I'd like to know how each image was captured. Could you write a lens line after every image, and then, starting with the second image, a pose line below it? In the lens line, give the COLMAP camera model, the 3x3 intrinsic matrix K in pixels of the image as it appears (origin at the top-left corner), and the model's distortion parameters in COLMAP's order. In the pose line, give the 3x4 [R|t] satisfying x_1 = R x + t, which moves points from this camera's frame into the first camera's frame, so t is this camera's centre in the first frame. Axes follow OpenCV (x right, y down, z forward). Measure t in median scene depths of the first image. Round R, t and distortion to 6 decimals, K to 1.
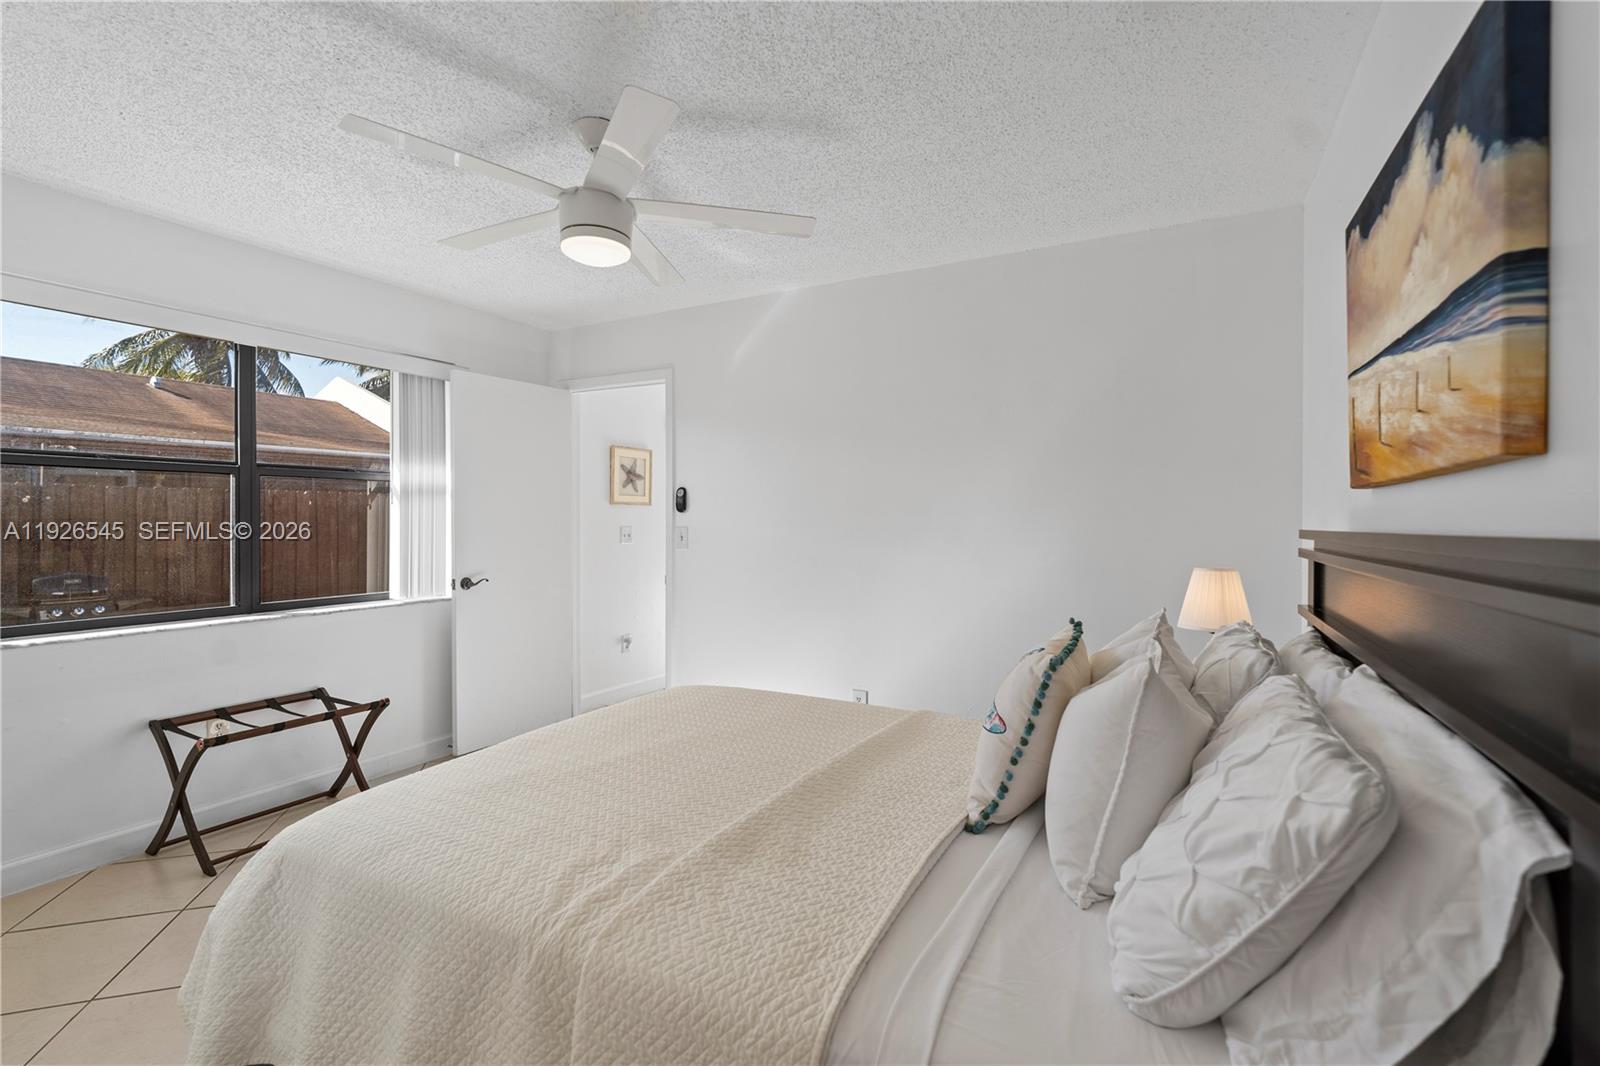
lens RADIAL K [[726.9, 0, 805.1], [0, 726.9, 523.7], [0, 0, 1]] dist [-0.004447, 0.000256]
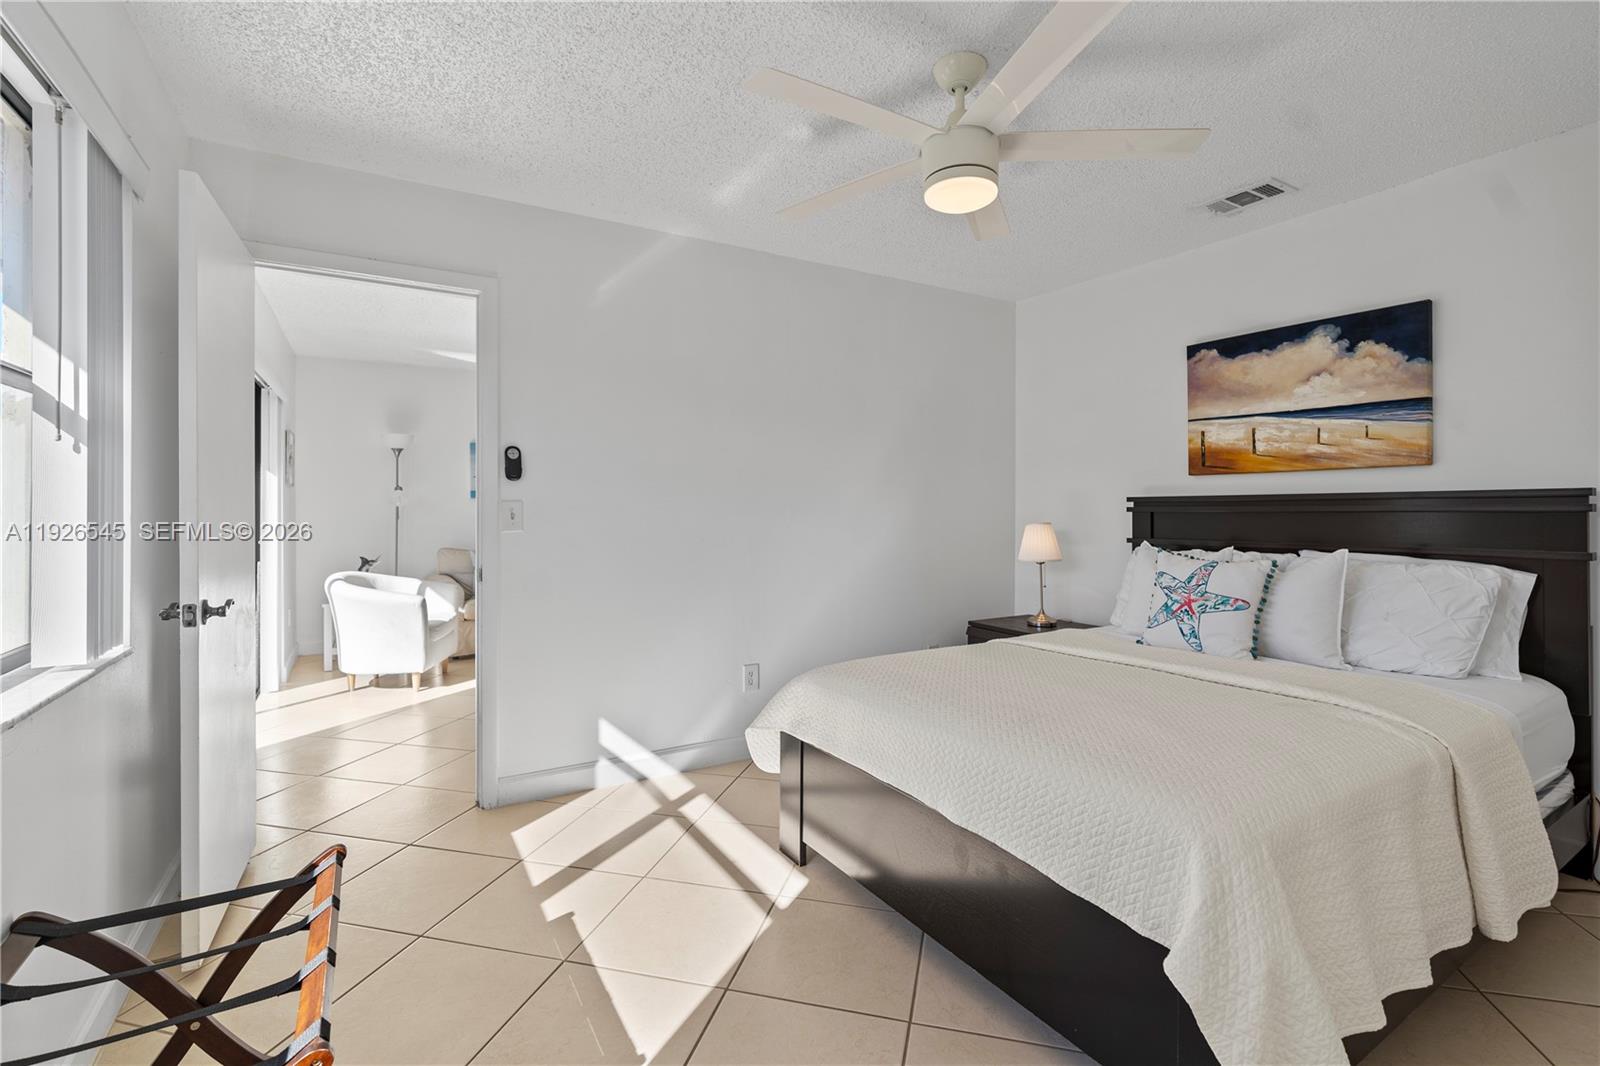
lens RADIAL K [[726.9, 0, 805.1], [0, 726.9, 523.7], [0, 0, 1]] dist [-0.004447, 0.000256]
pose [[0.514255, -0.026177, 0.857238, -1.535348], [0.006749, 0.999627, 0.026477, 0.025245], [-0.857611, -0.007831, 0.514239, 0.878987]]
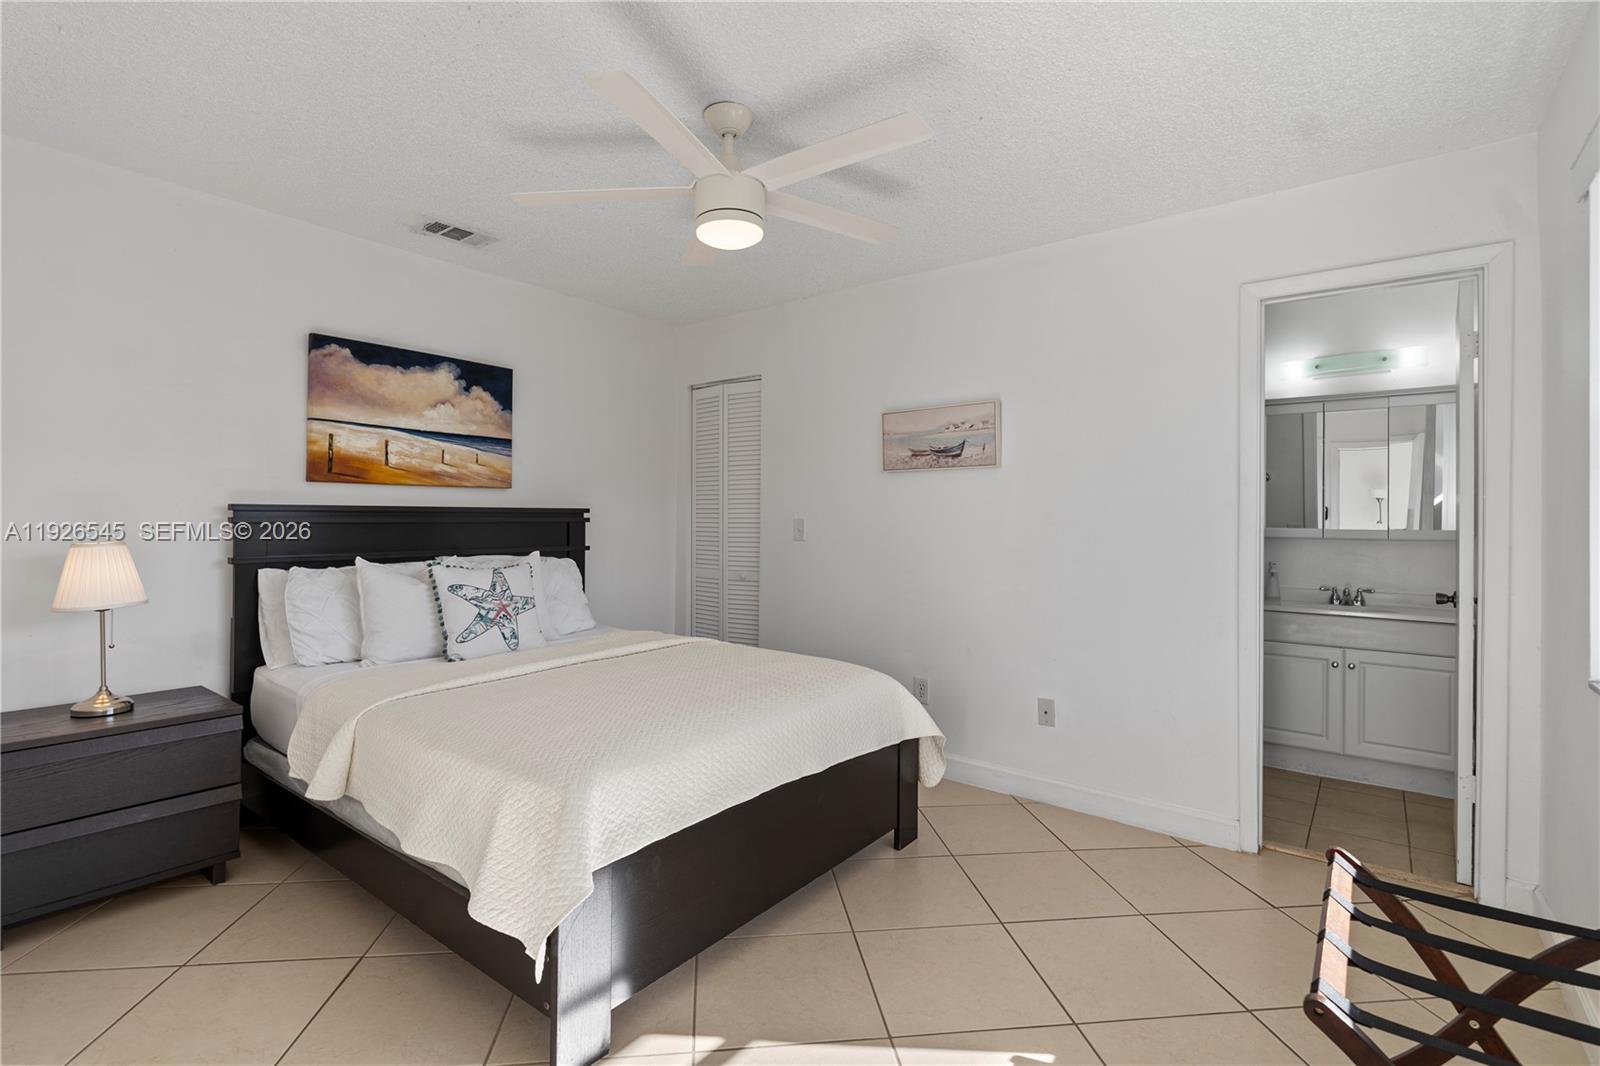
lens RADIAL K [[726.9, 0, 805.1], [0, 726.9, 523.7], [0, 0, 1]] dist [-0.004447, 0.000256]
pose [[-0.983356, -0.015867, 0.180995, -0.752532], [-0.014214, 0.999845, 0.010429, 0.019189], [-0.181132, 0.007683, -0.983429, 2.519568]]
